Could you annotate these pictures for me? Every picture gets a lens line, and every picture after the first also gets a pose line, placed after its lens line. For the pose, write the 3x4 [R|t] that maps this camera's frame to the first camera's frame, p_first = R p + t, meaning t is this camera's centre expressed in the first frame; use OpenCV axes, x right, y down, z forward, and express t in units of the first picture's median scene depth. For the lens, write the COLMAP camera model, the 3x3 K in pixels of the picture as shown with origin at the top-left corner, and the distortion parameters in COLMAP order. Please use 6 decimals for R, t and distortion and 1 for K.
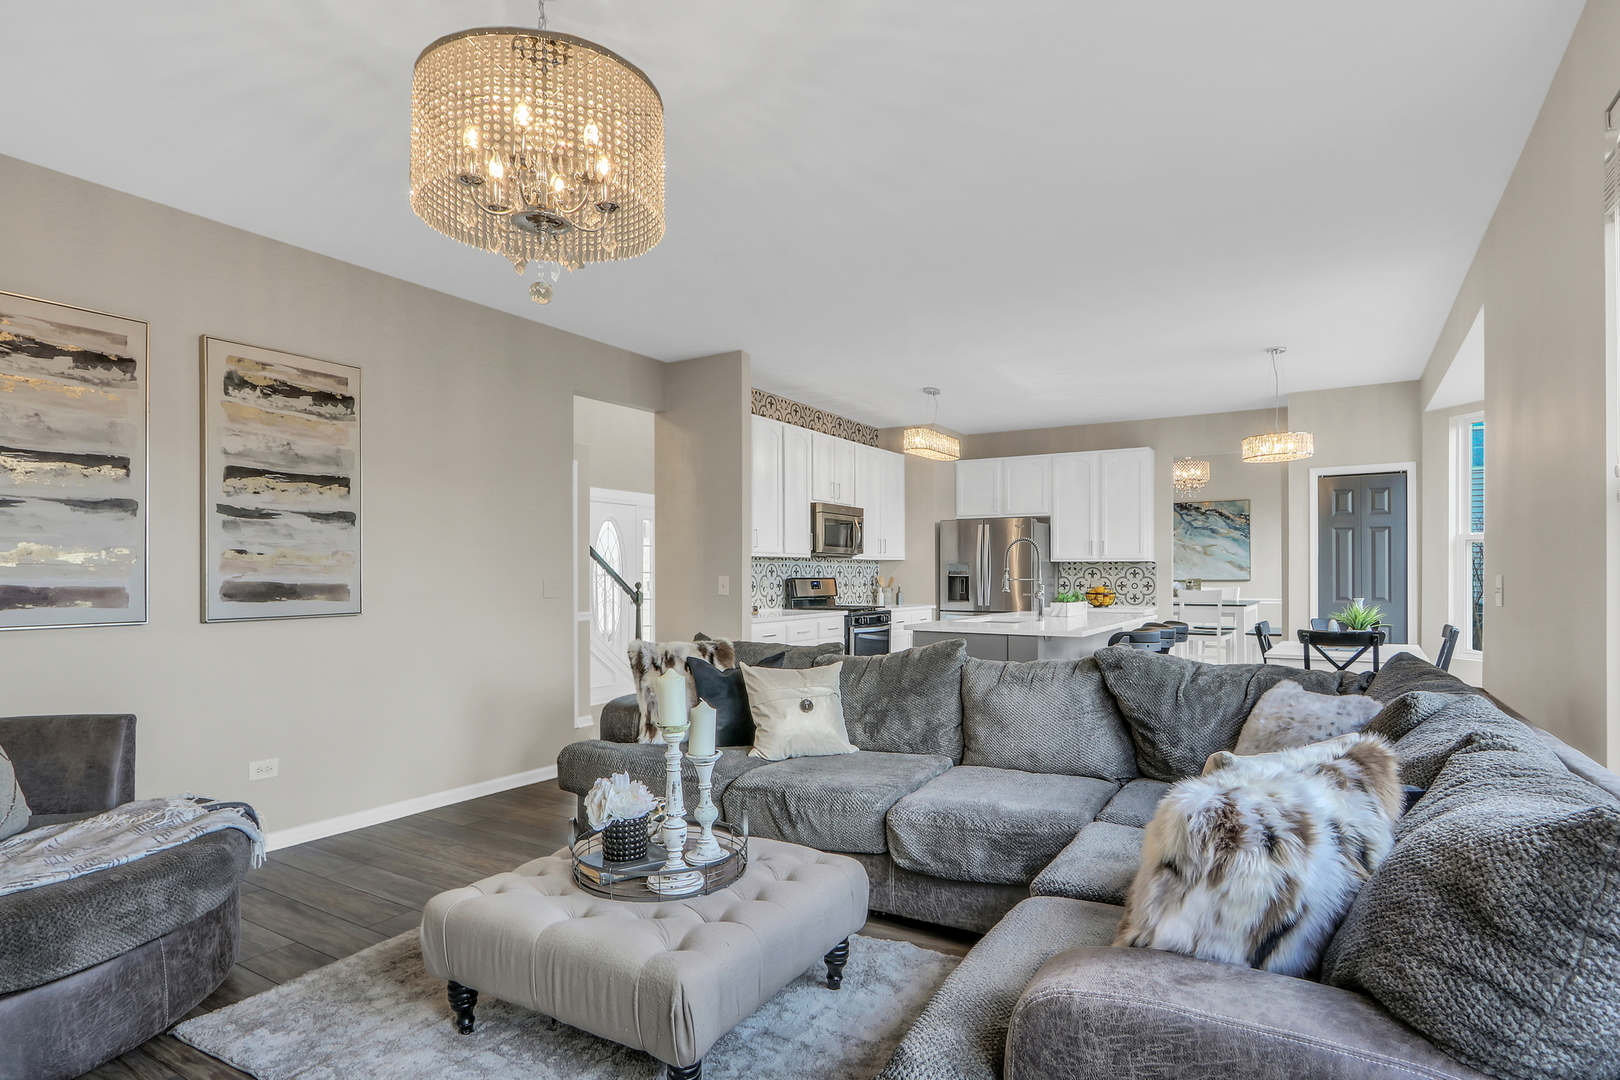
lens RADIAL K [[839.2, 0, 802.9], [0, 839.2, 567.8], [0, 0, 1]] dist [-0.009471, 0.000257]
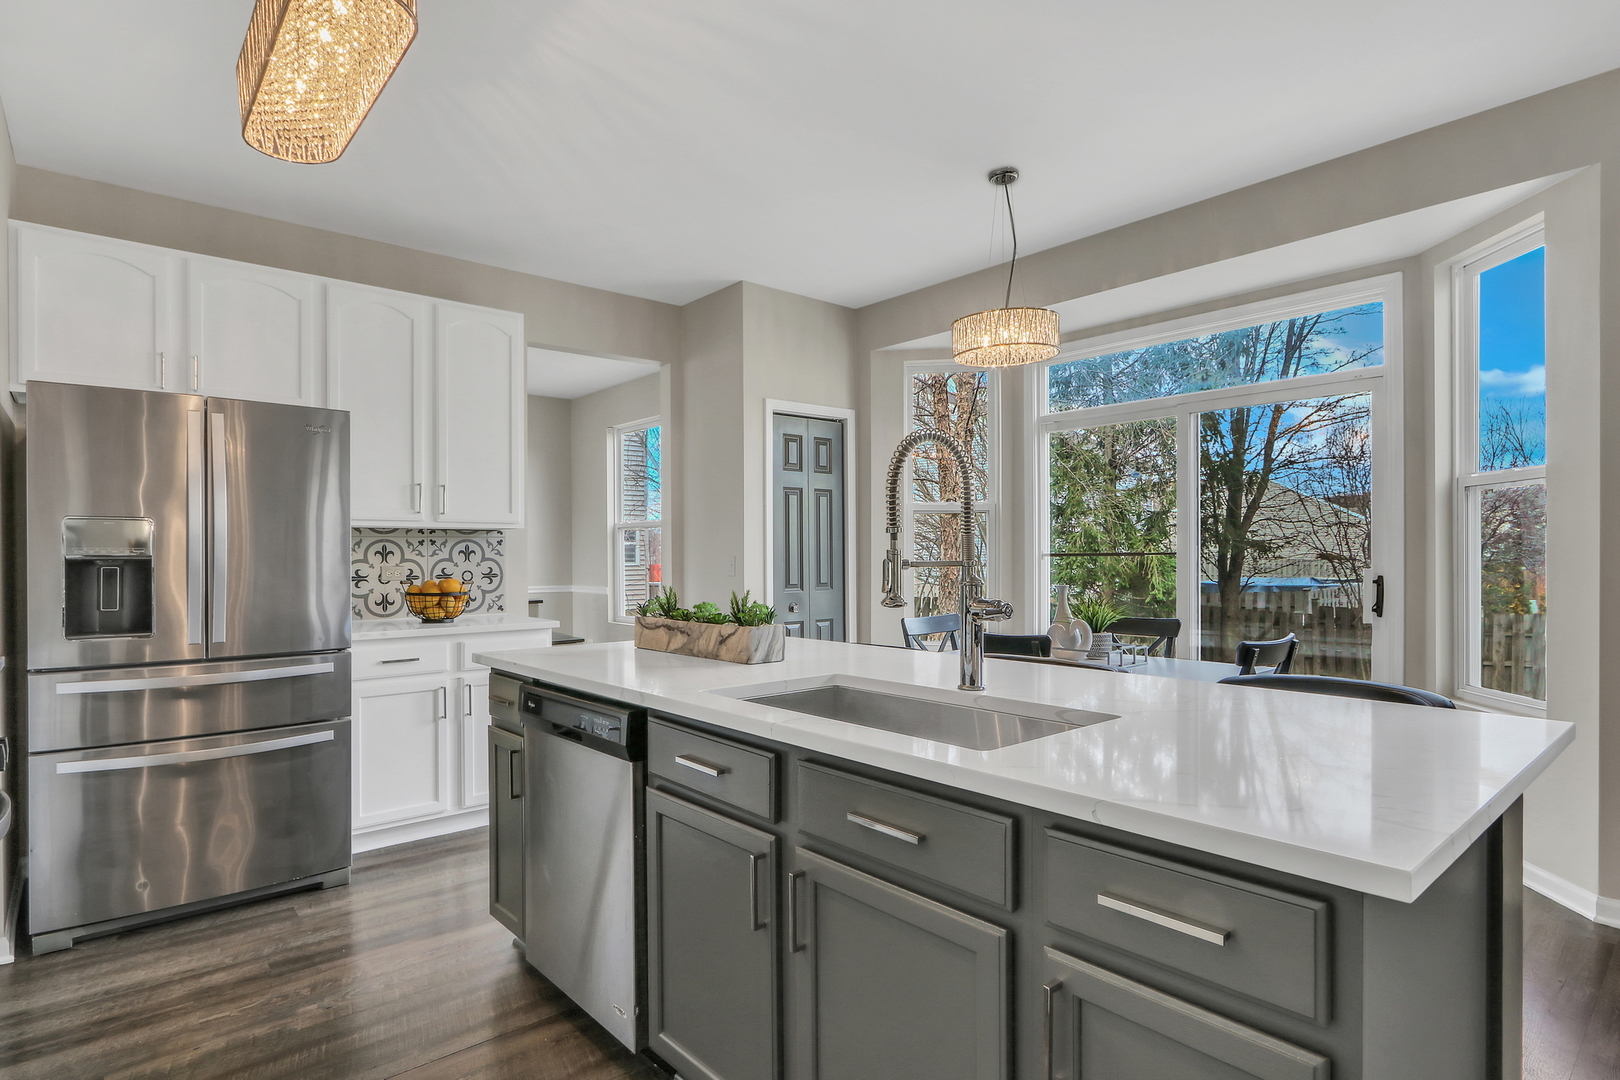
lens RADIAL K [[832.3, 0, 782.0], [0, 832.3, 557.7], [0, 0, 1]] dist [-0.012882, 0.001296]
pose [[0.313268, -0.006947, 0.949639, -0.040955], [0.001094, 0.999975, 0.006954, 0.007789], [-0.949664, -0.001139, 0.313268, 0.740025]]
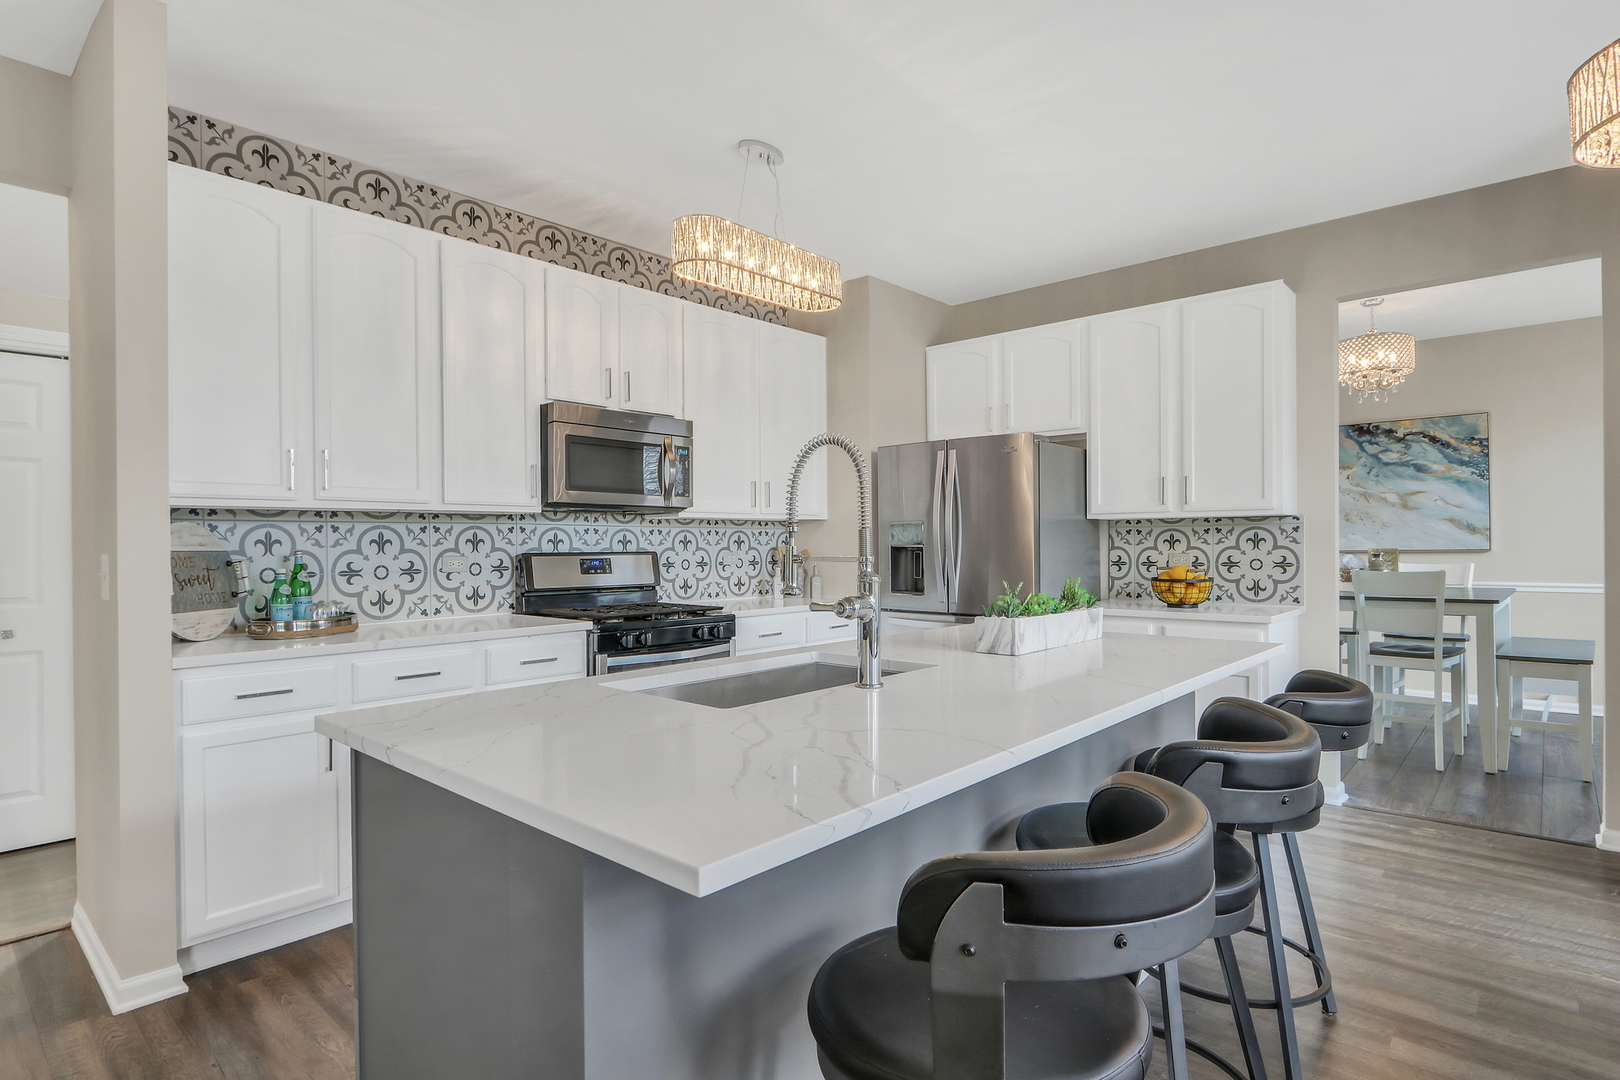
lens RADIAL K [[839.2, 0, 792.9], [0, 839.2, 541.0], [0, 0, 1]] dist [-0.009471, 0.000257]
pose [[0.984146, -0.007258, -0.177213, 0.237155], [0.007850, 0.999966, 0.002639, 0.004383], [0.177188, -0.003988, 0.984169, 0.509924]]
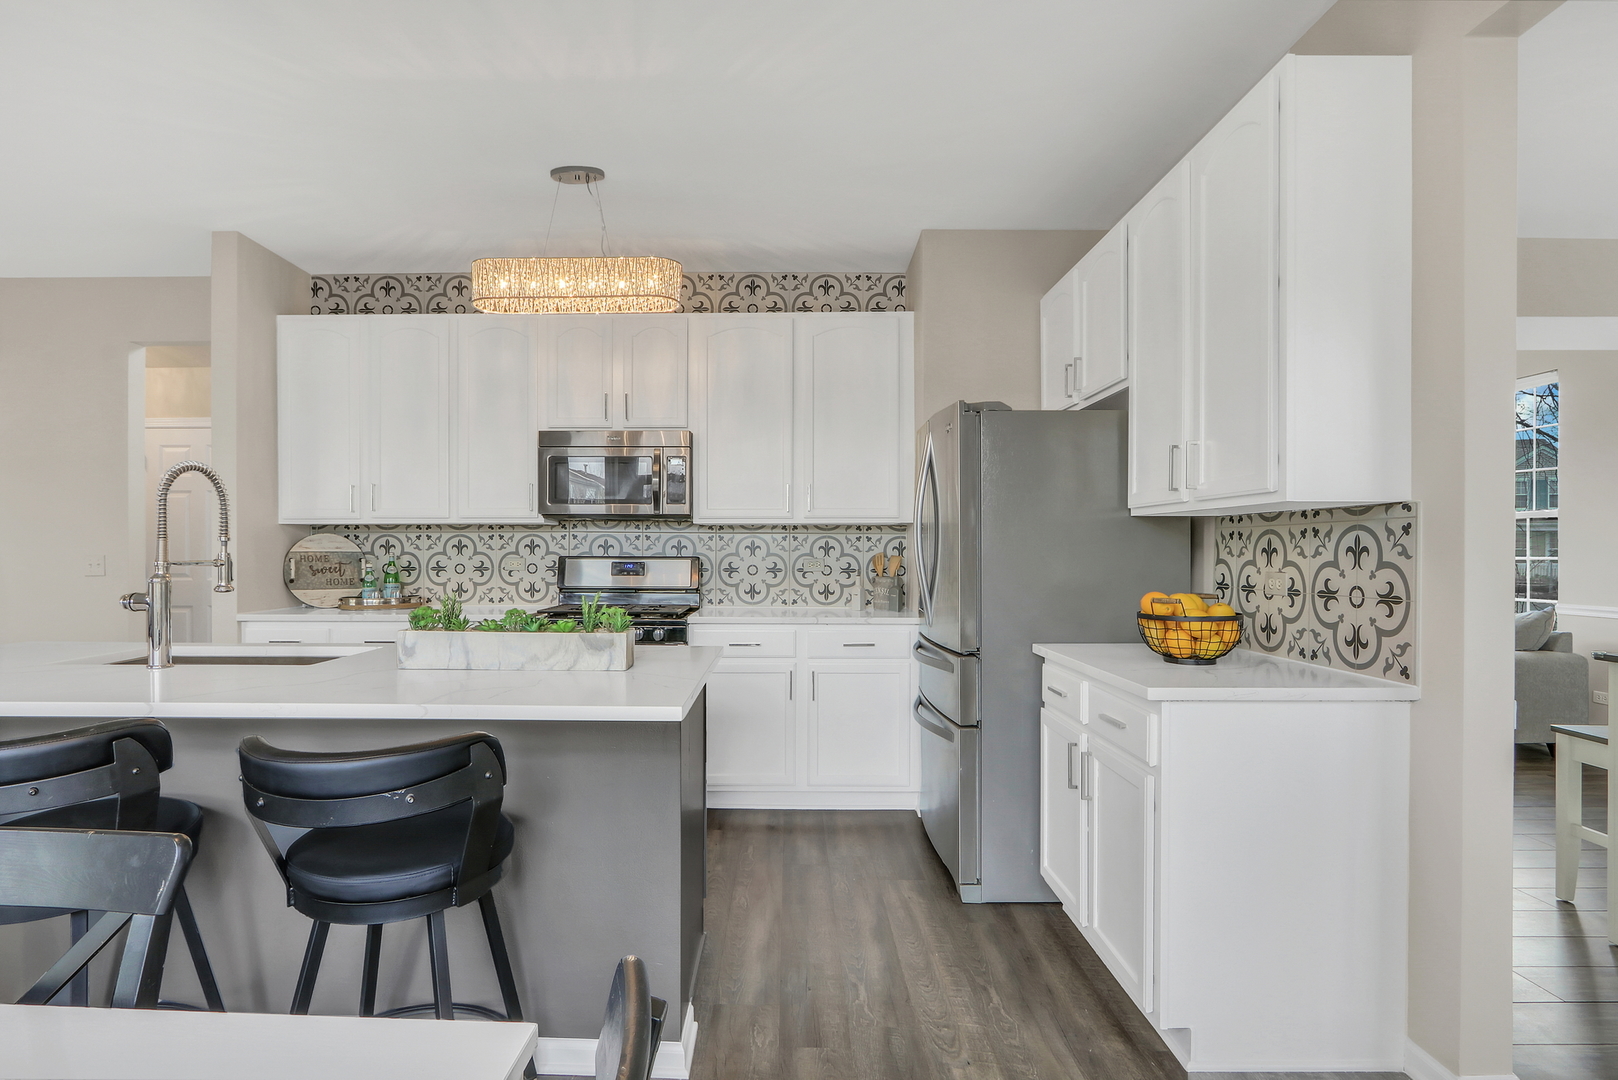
lens RADIAL K [[849.0, 0, 801.7], [0, 849.0, 548.2], [0, 0, 1]] dist [-0.001413, -0.000193]
pose [[0.523848, -0.001164, -0.851811, 0.607660], [0.003483, 0.999994, 0.000775, 0.006057], [0.851805, -0.003373, 0.523849, 0.804425]]
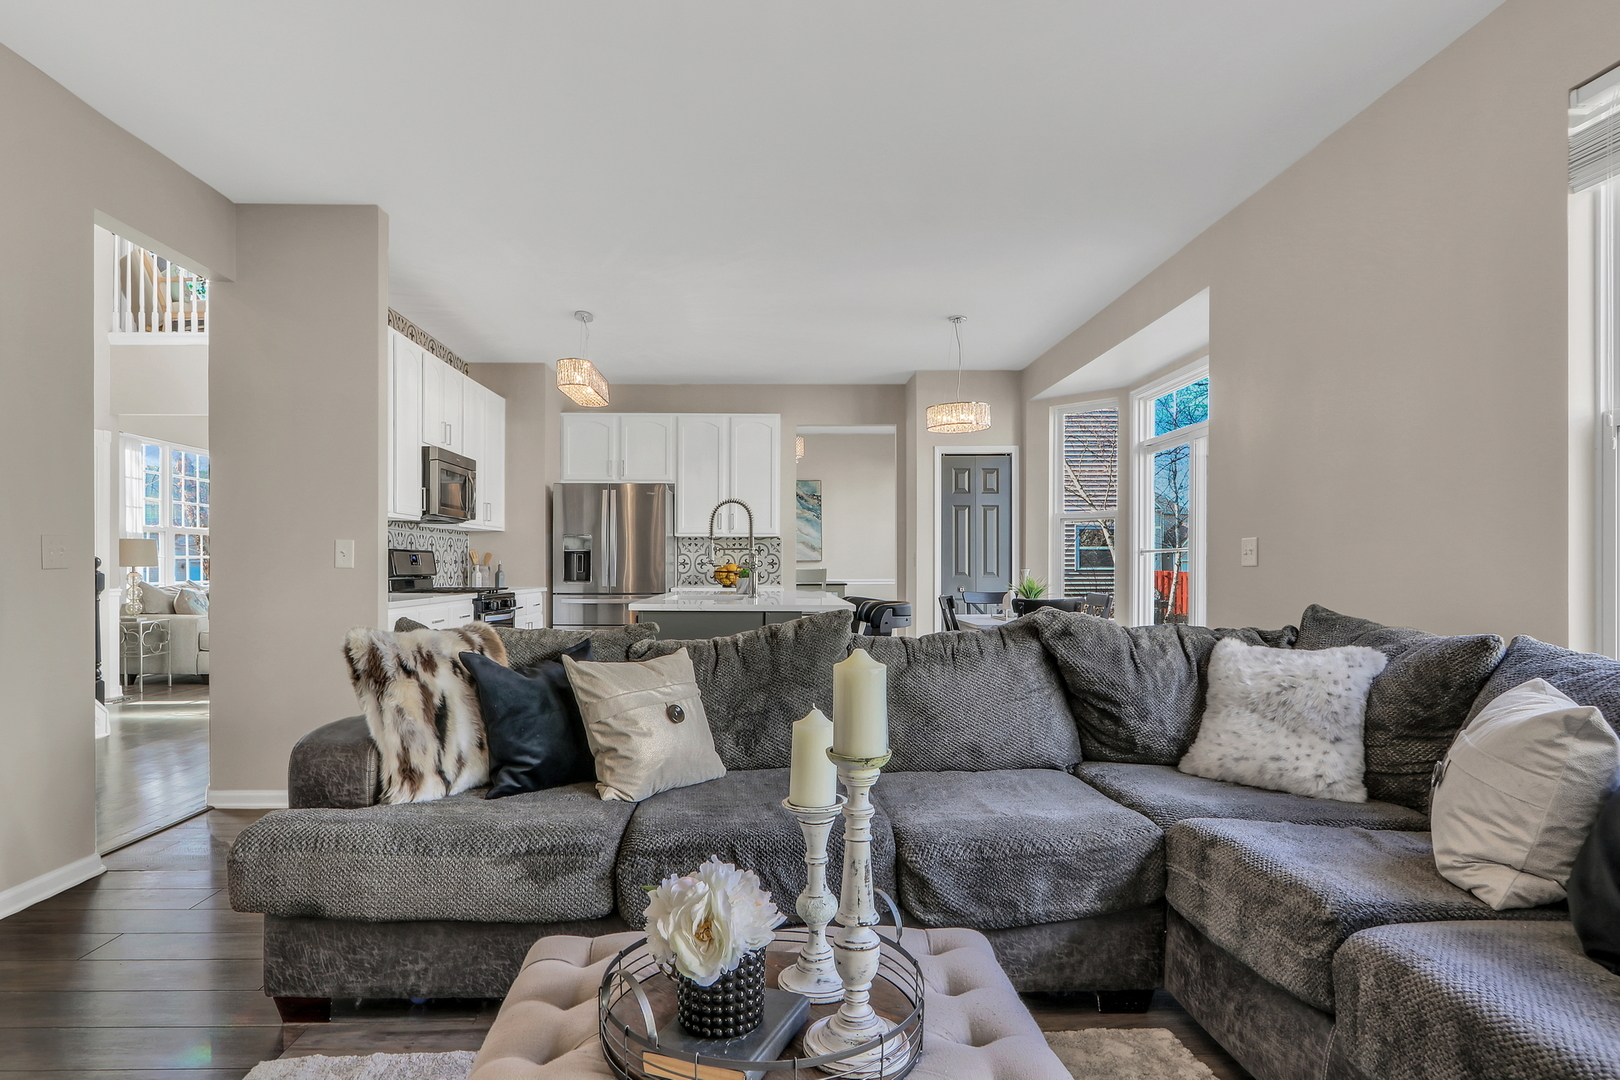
lens RADIAL K [[919.8, 0, 769.6], [0, 919.8, 551.0], [0, 0, 1]] dist [0.000848, -0.002579]
pose [[0.845284, 0.008129, 0.534256, -0.155178], [-0.004328, 0.999956, -0.008368, 0.018386], [-0.534300, 0.004761, 0.845281, 0.155847]]
